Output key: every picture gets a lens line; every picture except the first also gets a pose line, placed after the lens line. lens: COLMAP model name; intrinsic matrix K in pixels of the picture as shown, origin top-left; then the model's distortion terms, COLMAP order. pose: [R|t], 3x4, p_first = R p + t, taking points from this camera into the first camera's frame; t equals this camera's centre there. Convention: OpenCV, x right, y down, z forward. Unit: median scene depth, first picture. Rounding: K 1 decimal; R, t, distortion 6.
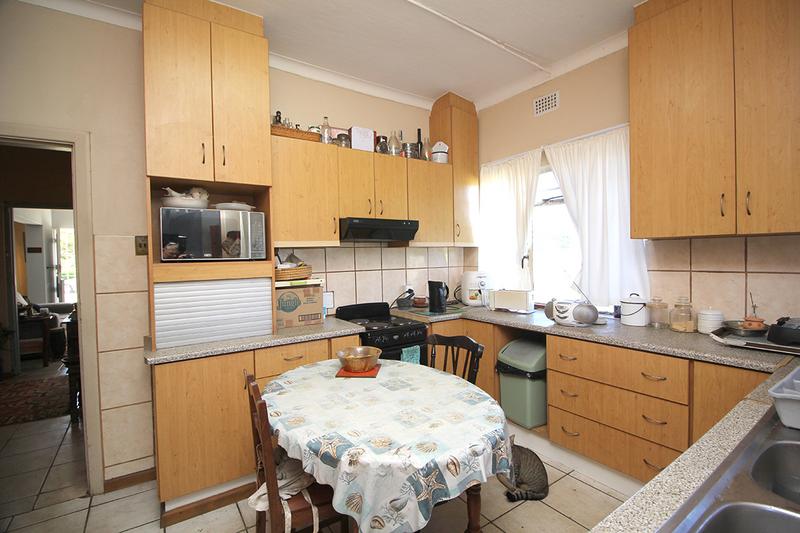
lens RADIAL K [[371.5, 0, 406.5], [0, 371.5, 265.4], [0, 0, 1]] dist [-0.000790, -0.012373]
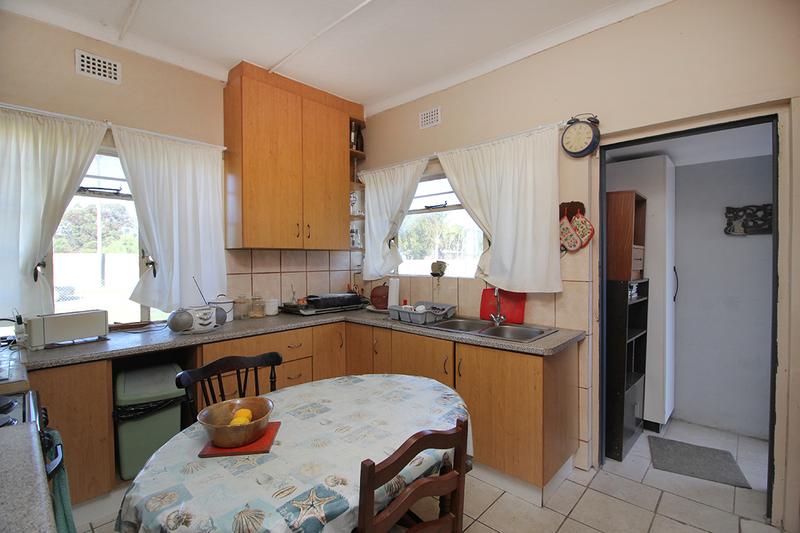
lens RADIAL K [[371.5, 0, 406.5], [0, 371.5, 265.4], [0, 0, 1]] dist [-0.000790, -0.012373]
pose [[-0.222121, 0.004695, 0.975008, -0.862868], [0.036296, 0.999335, 0.003456, 0.002190], [-0.974343, 0.036156, -0.222144, 0.935716]]
